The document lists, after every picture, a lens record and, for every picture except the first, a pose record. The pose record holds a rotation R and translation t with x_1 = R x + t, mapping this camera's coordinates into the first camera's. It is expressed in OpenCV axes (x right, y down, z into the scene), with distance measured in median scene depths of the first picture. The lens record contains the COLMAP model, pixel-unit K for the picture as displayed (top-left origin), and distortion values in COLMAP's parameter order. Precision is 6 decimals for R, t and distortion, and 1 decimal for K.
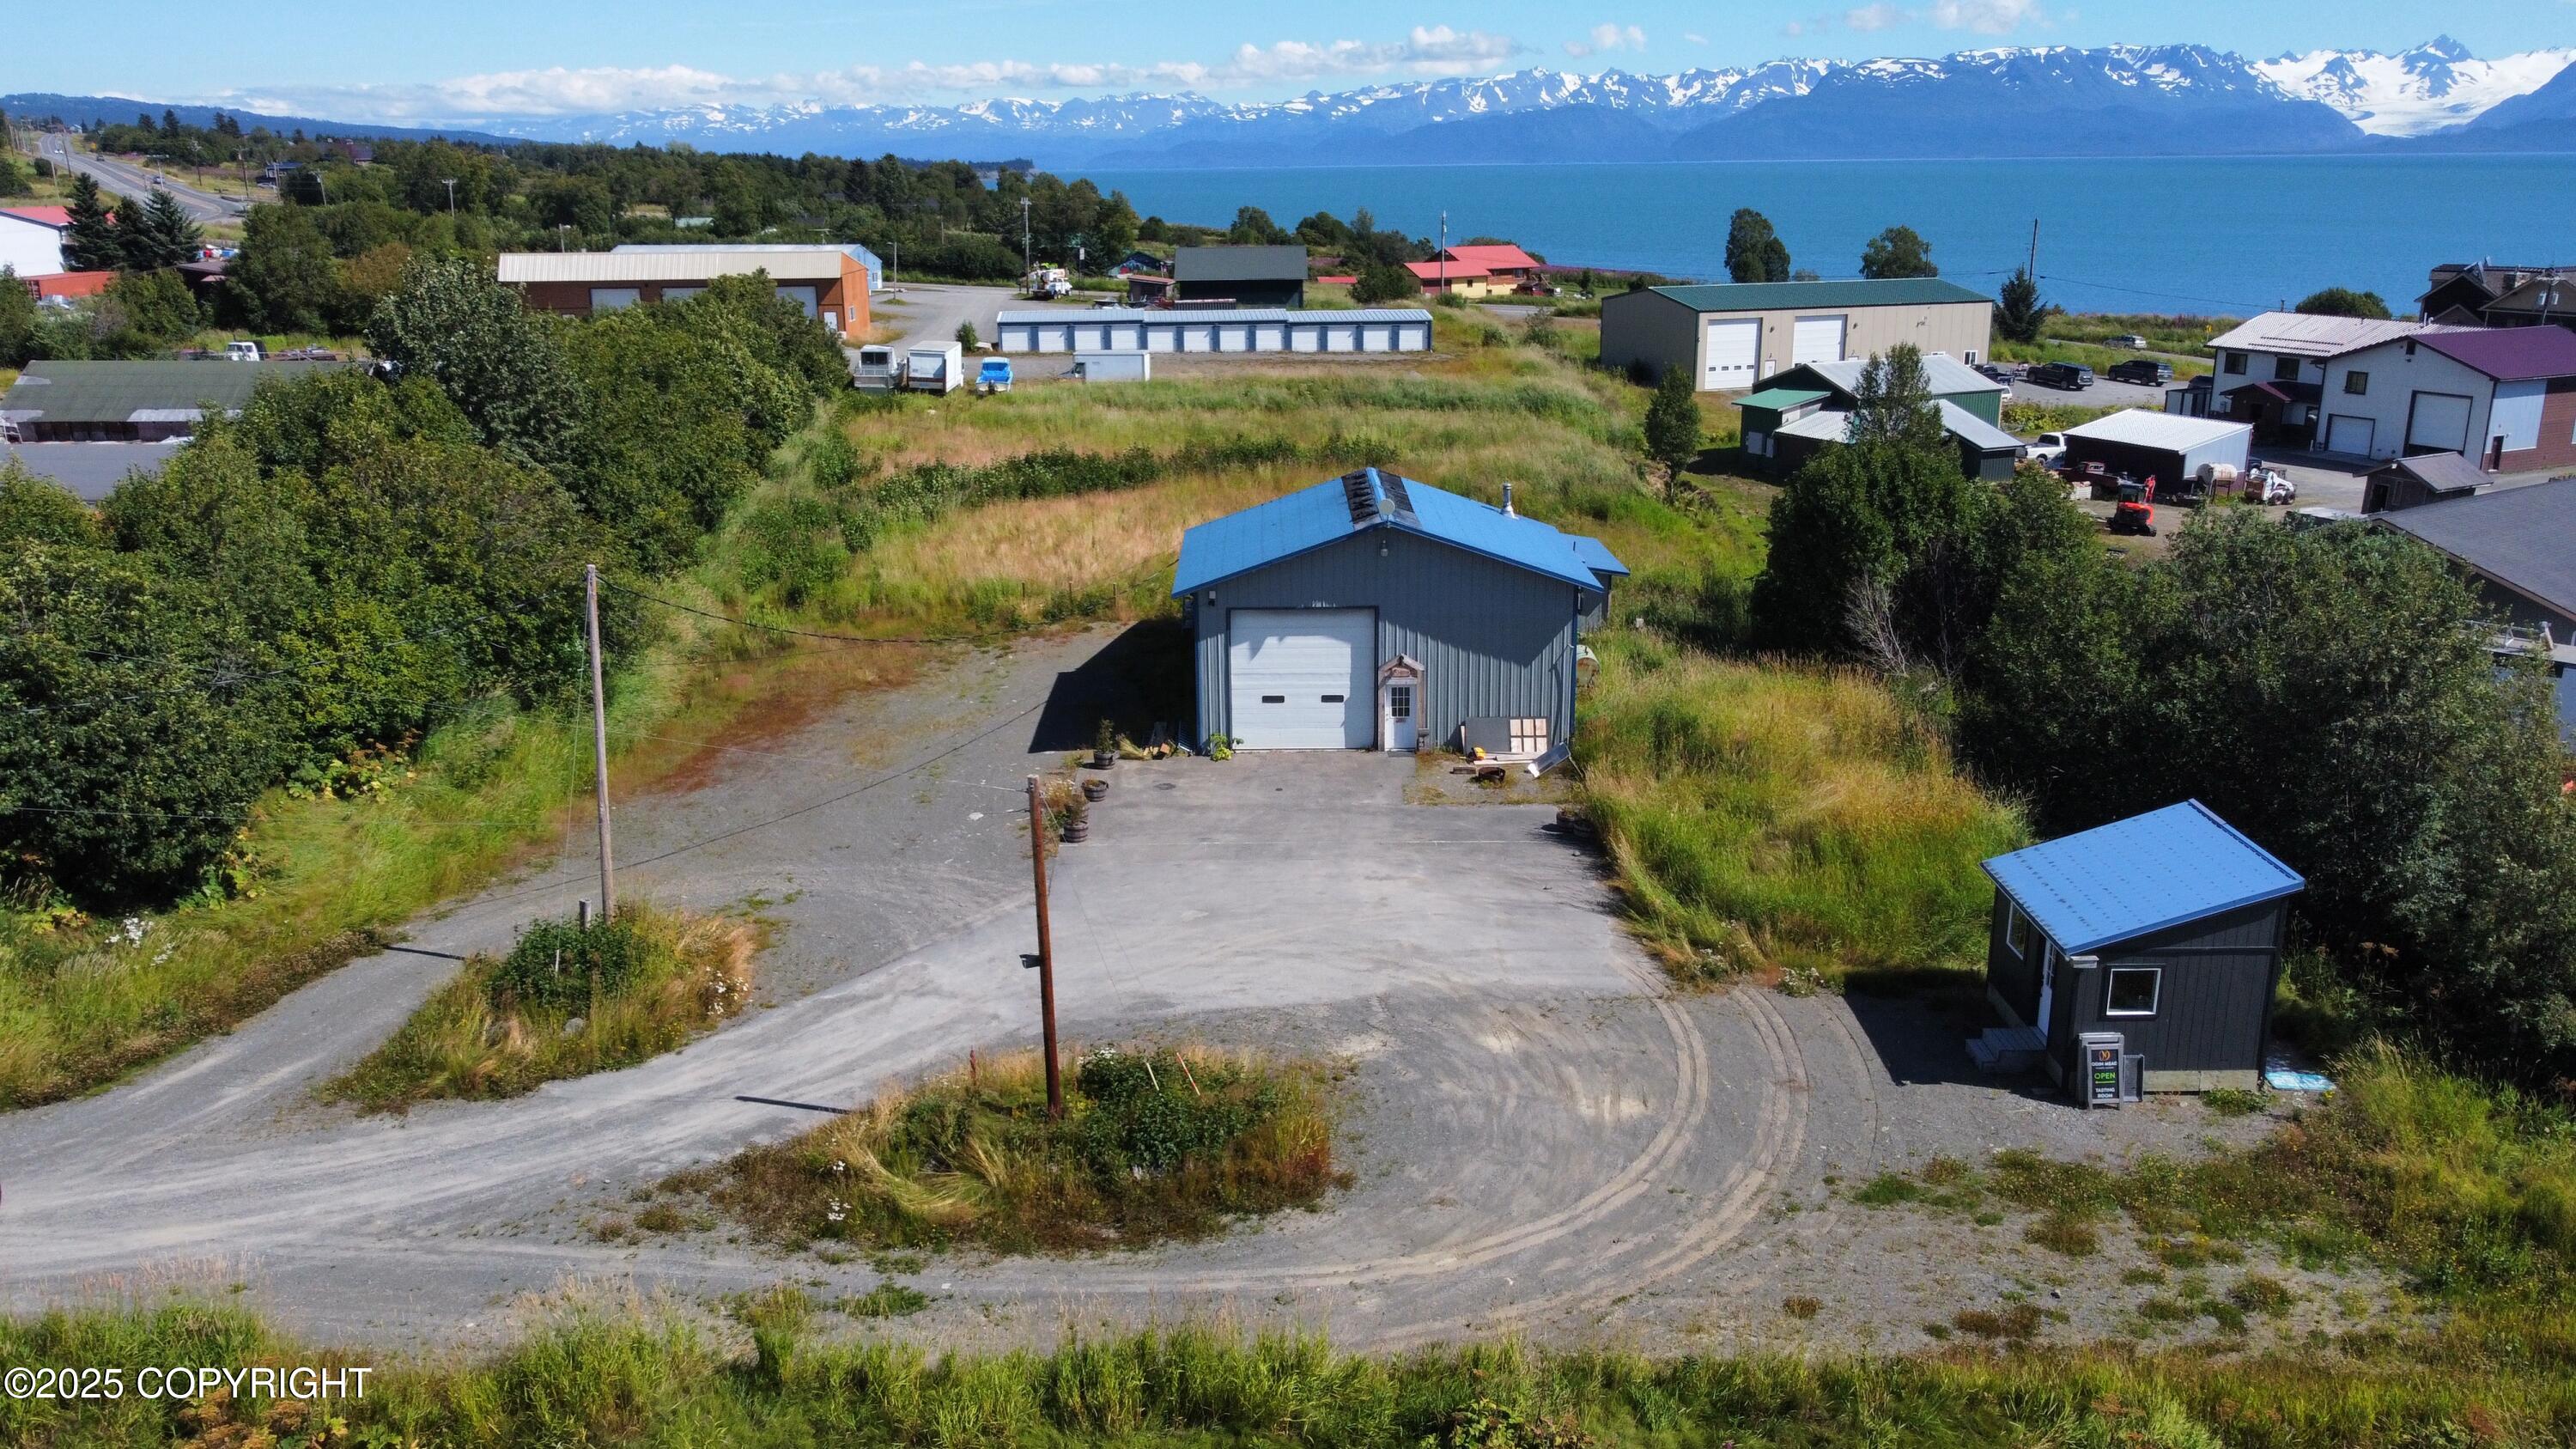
lens RADIAL K [[1962.6, 0, 1274.3], [0, 1962.6, 721.0], [0, 0, 1]] dist [0.004807, -0.011619]
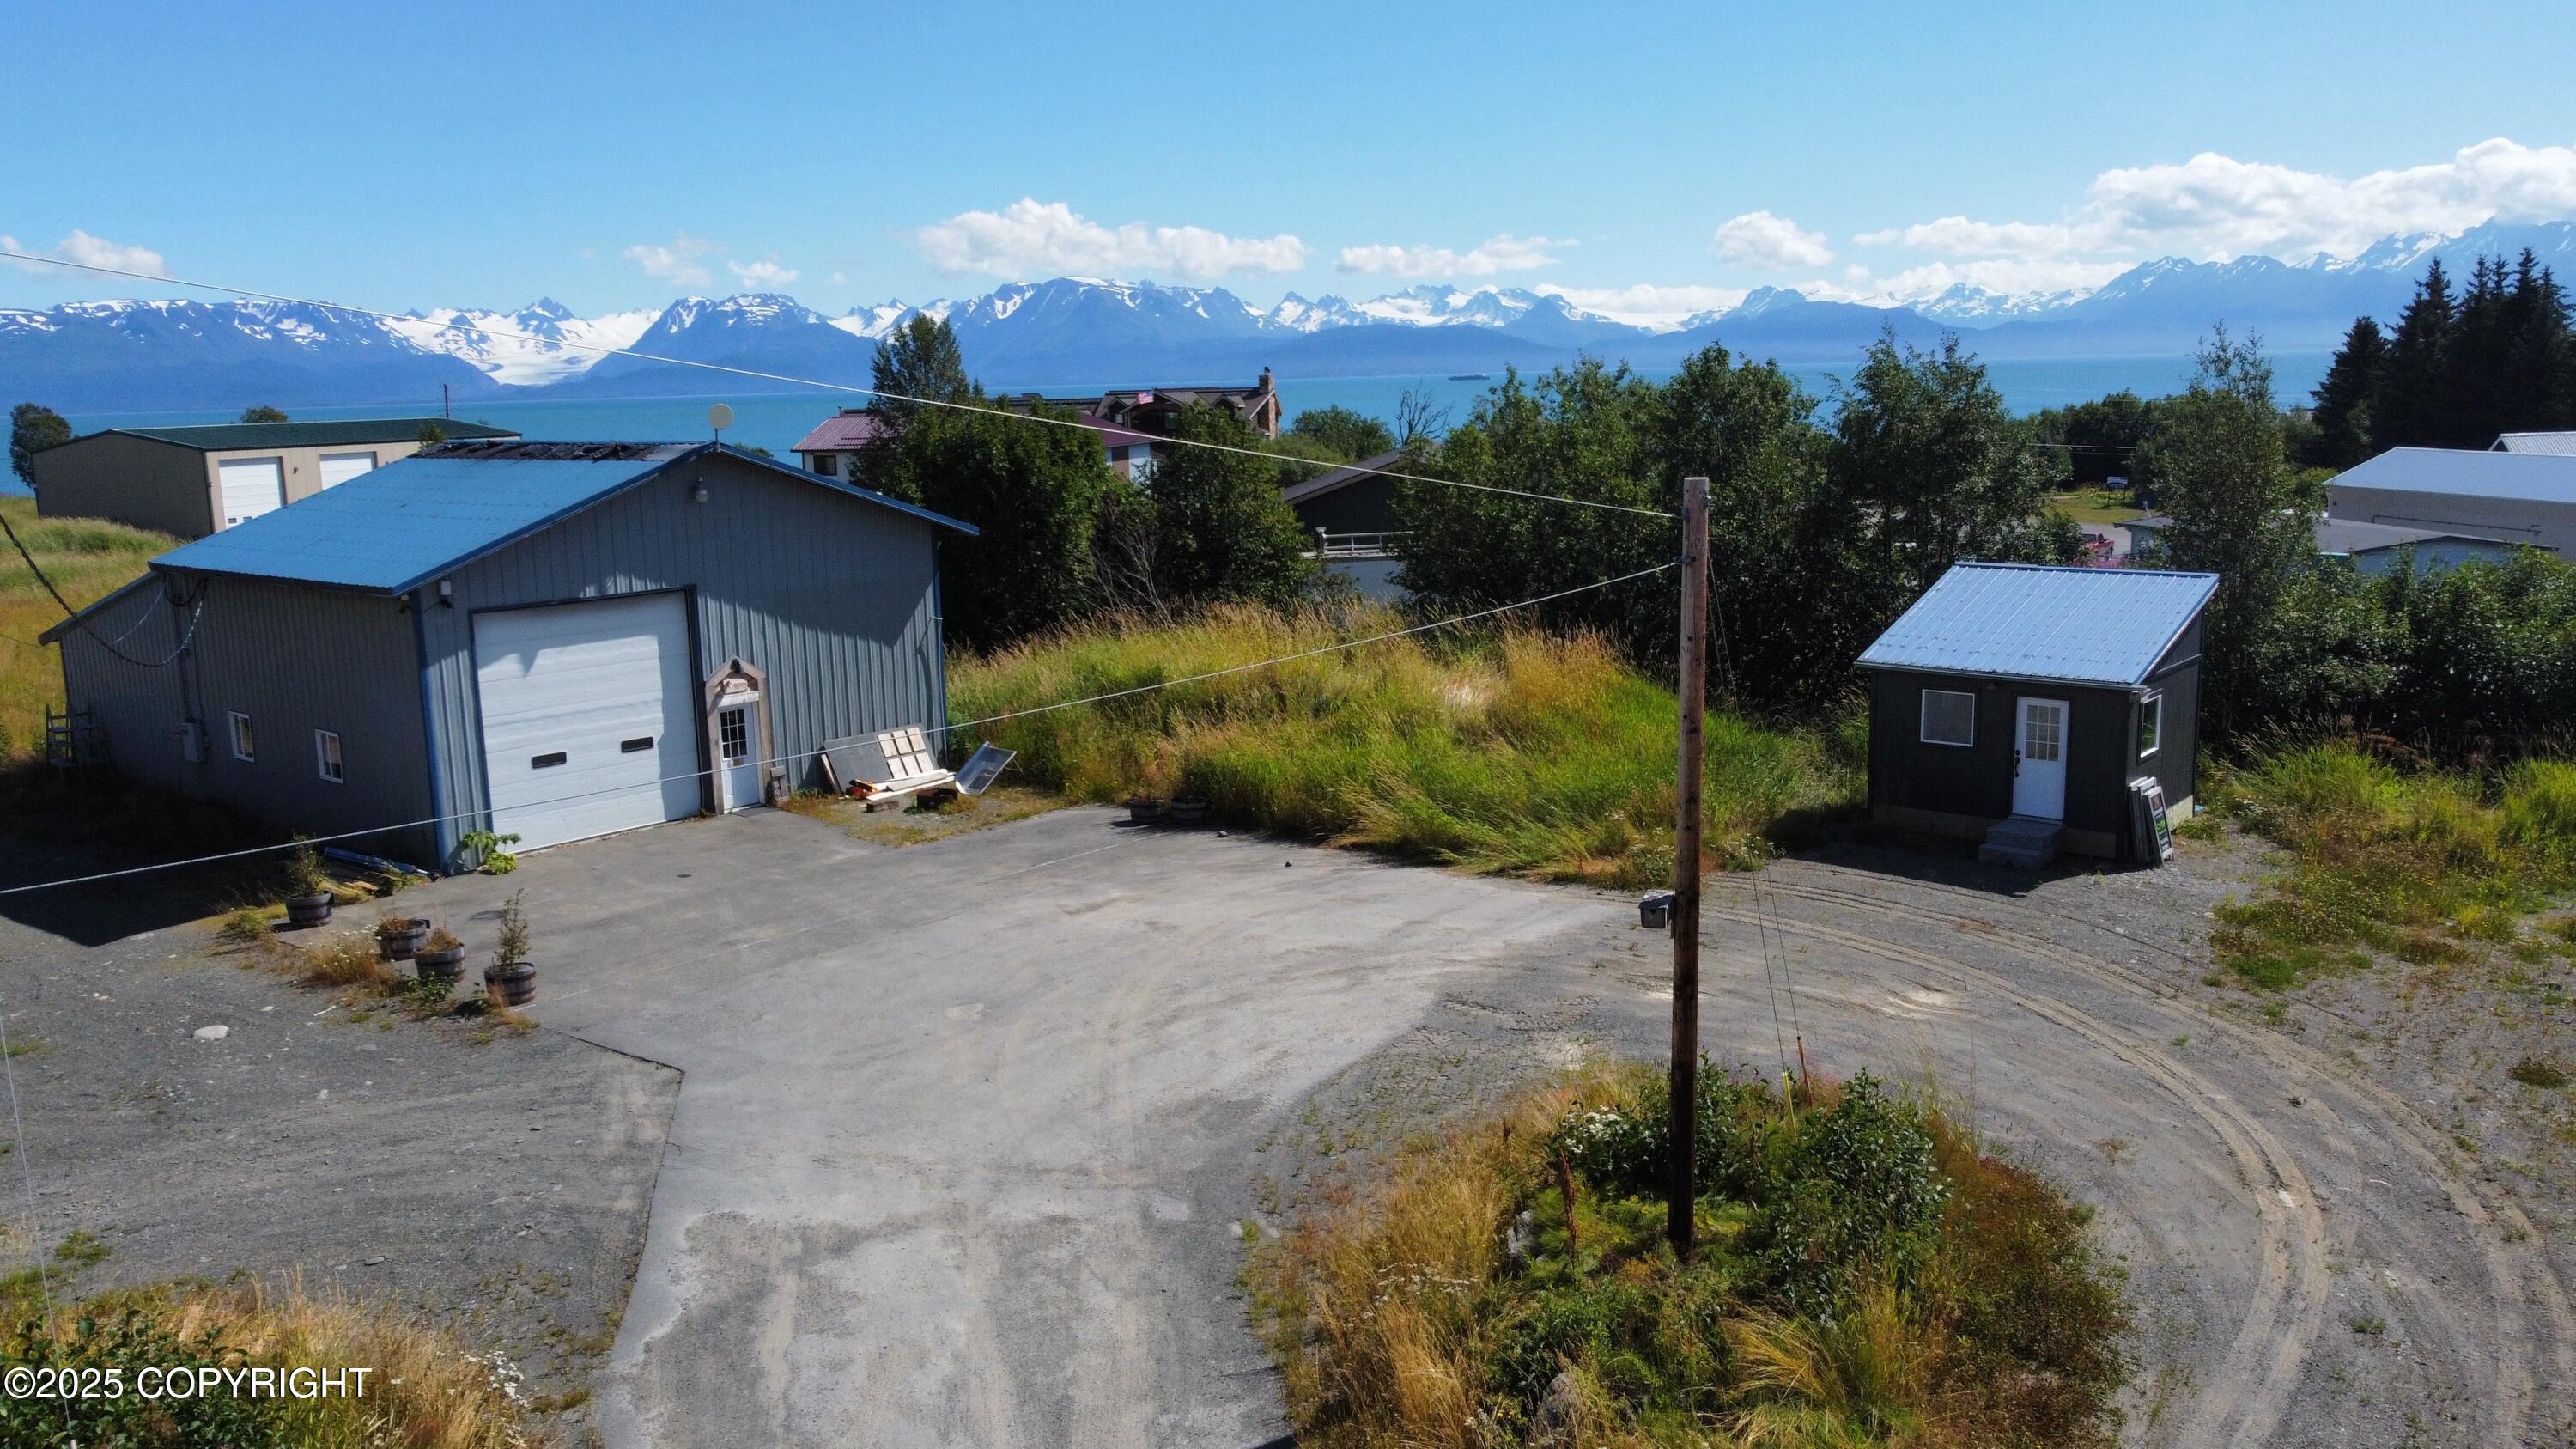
lens RADIAL K [[1962.6, 0, 1274.3], [0, 1962.6, 721.0], [0, 0, 1]] dist [0.004807, -0.011619]
pose [[0.651142, -0.138485, 0.746214, -0.304970], [0.228191, 0.973441, -0.018463, 0.039286], [-0.723839, 0.182302, 0.665450, 0.442433]]
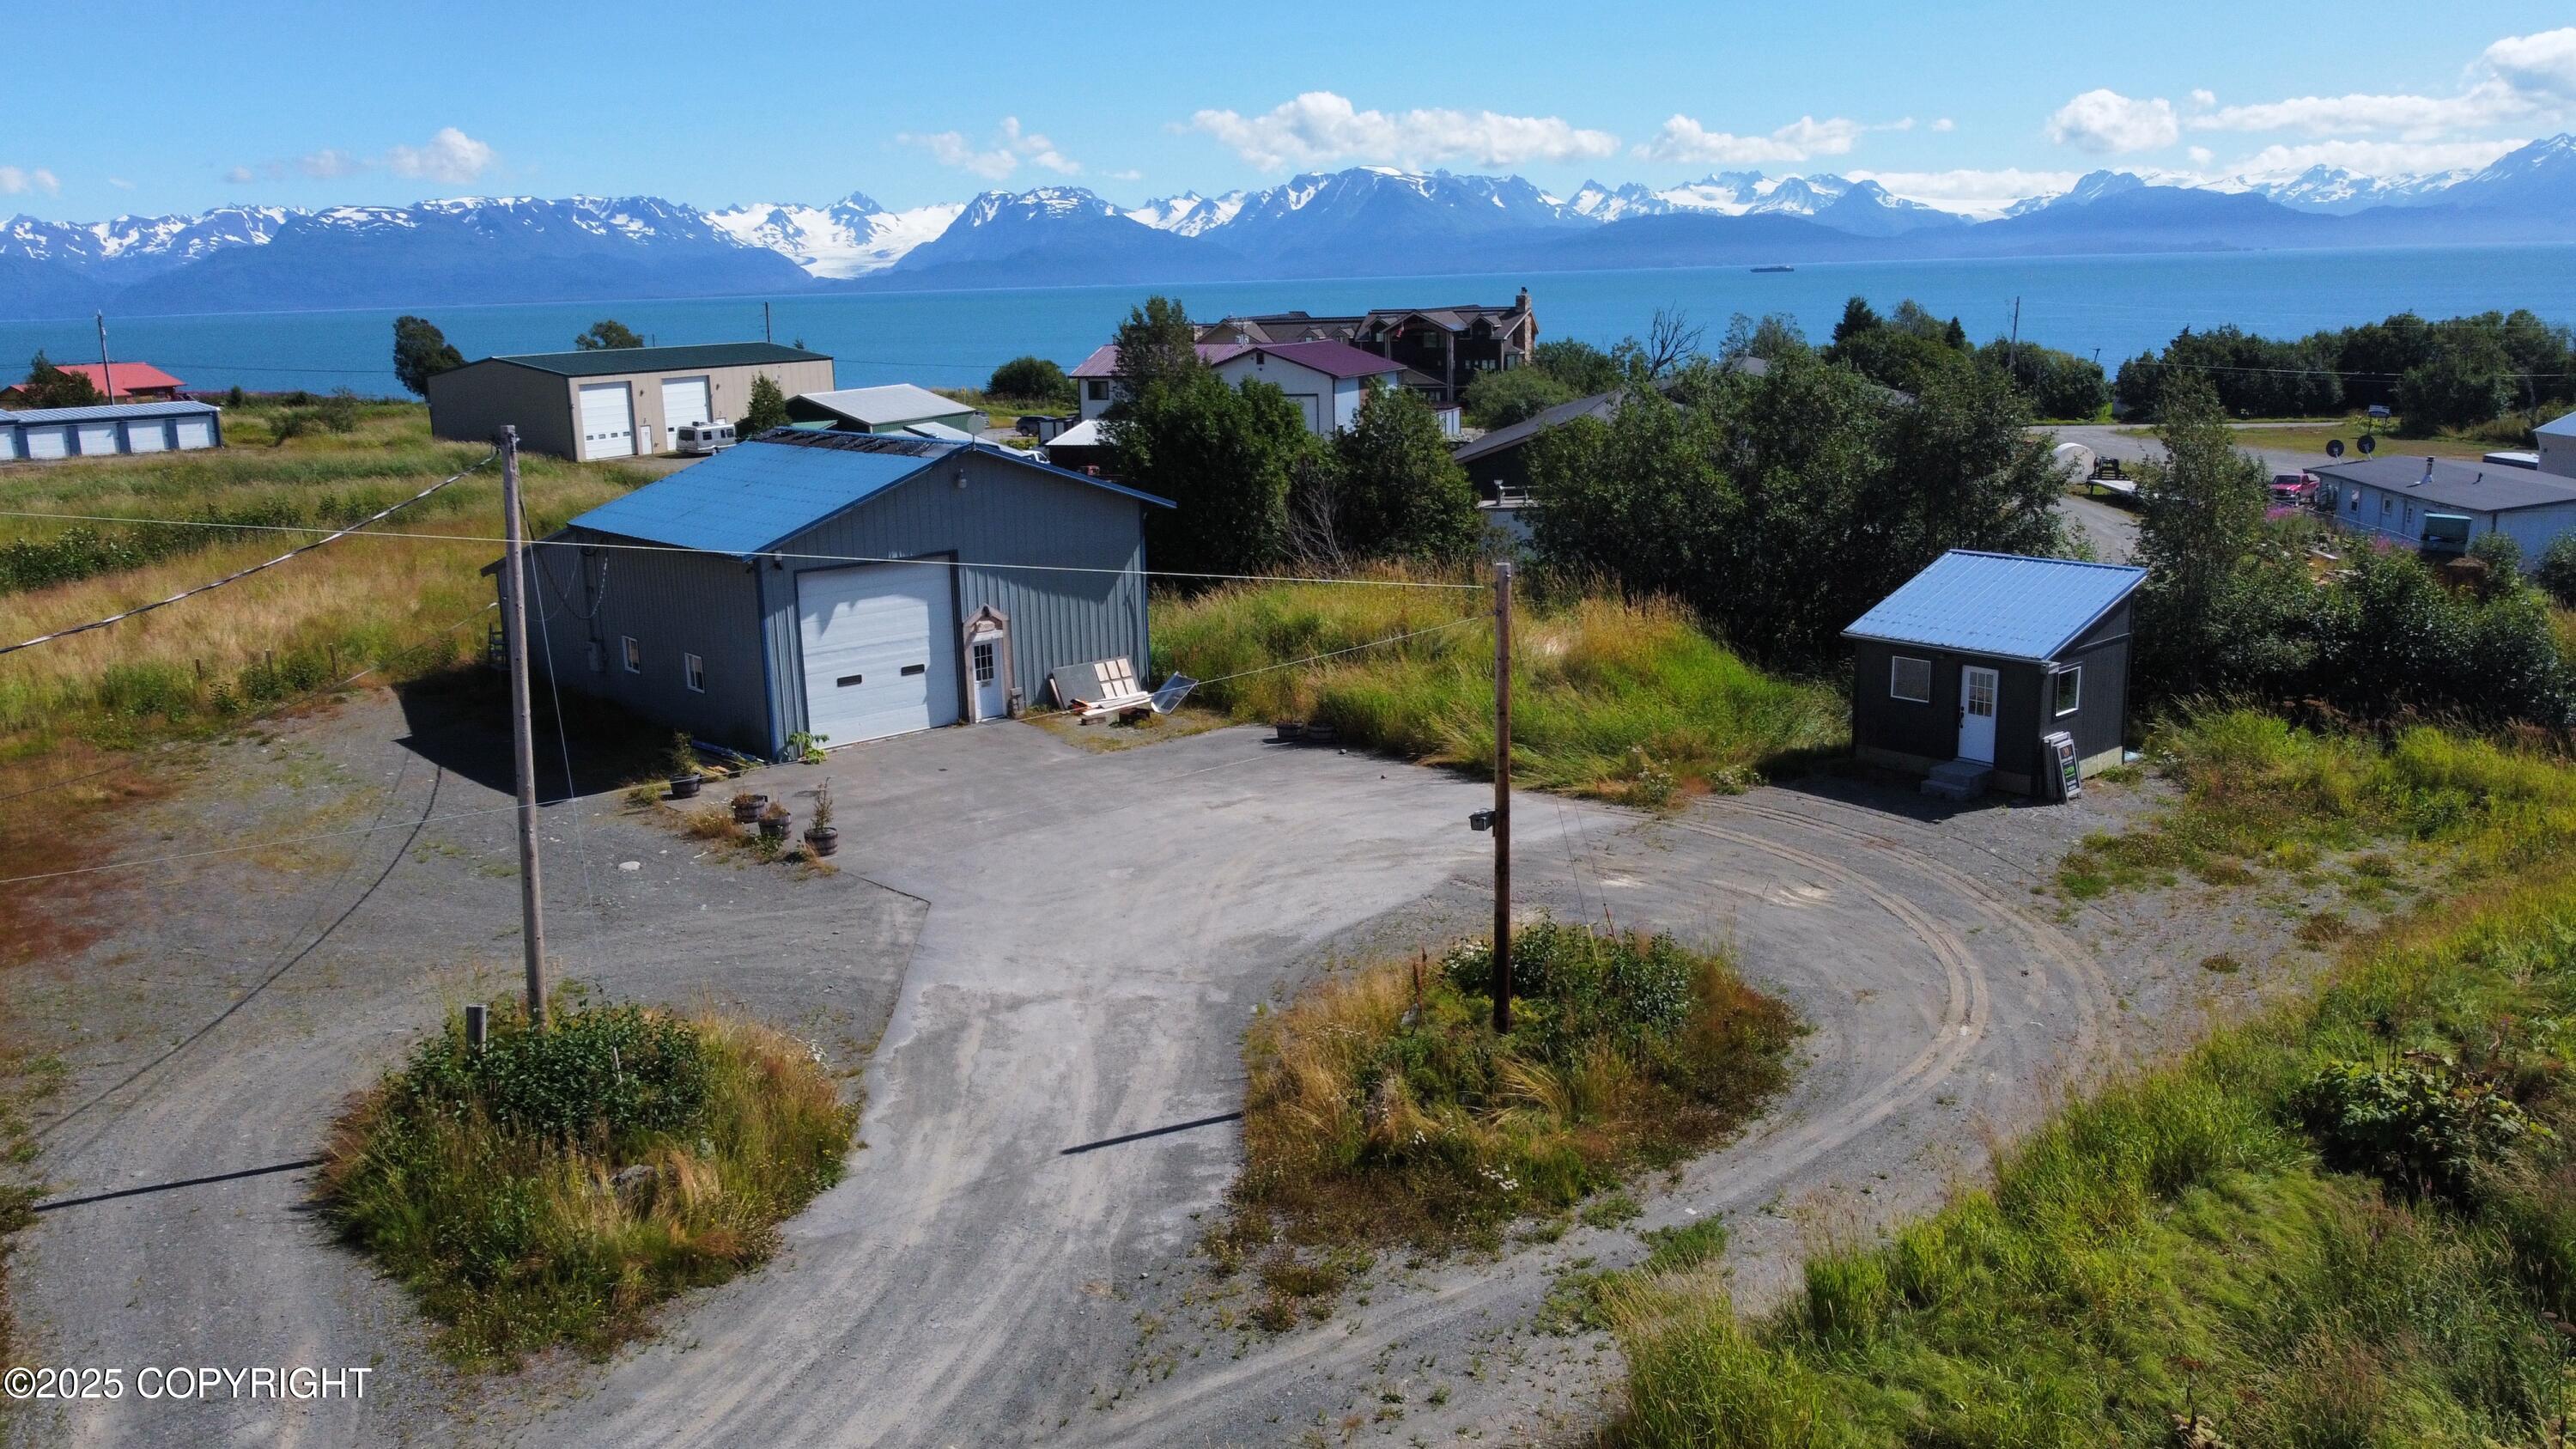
lens RADIAL K [[1962.6, 0, 1274.3], [0, 1962.6, 721.0], [0, 0, 1]] dist [0.004807, -0.011619]
pose [[0.754439, -0.156041, 0.637553, -0.391779], [0.200450, 0.979701, 0.002583, 0.038793], [-0.625014, 0.125848, 0.770403, 0.269019]]
